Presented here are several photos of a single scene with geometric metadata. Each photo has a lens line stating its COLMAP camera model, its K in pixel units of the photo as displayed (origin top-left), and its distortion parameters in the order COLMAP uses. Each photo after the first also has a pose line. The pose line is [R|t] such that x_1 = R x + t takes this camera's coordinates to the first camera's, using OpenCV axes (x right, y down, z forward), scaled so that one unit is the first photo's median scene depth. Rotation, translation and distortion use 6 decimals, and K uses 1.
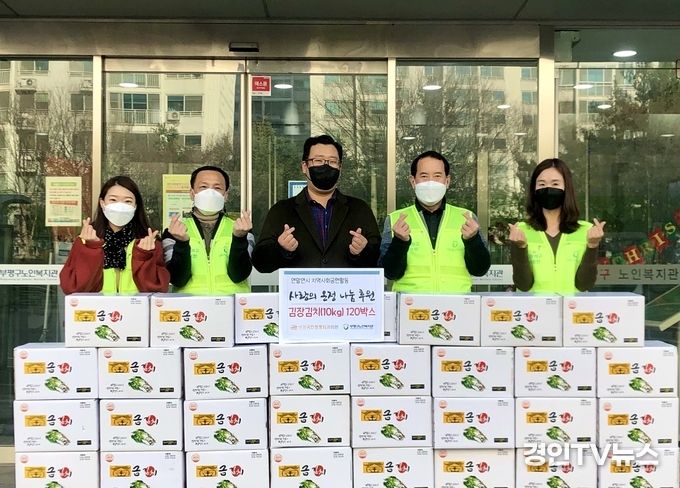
lens RADIAL K [[966.2, 0, 340.0], [0, 966.2, 244.0], [0, 0, 1]] dist [0.011223, 0.006414]
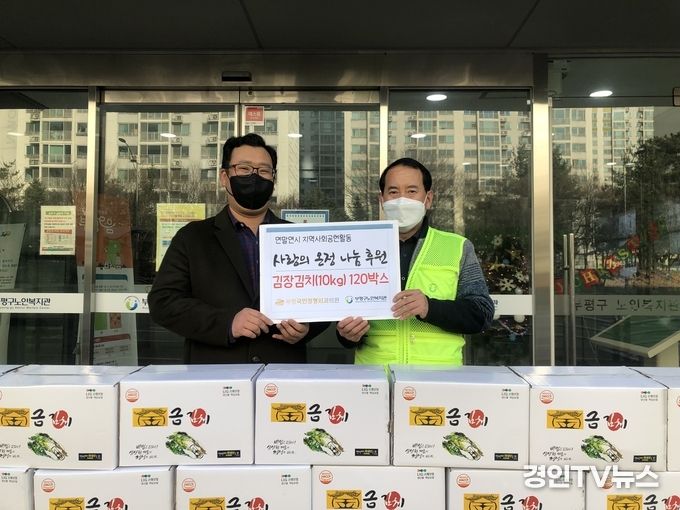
lens RADIAL K [[530.2, 0, 340.0], [0, 530.2, 255.0], [0, 0, 1]] dist [-0.003261, -0.002325]
pose [[0.999477, 0.001790, -0.032302, 0.026415], [-0.001819, 0.999998, -0.000869, -0.018150], [0.032301, 0.000927, 0.999478, 0.456321]]
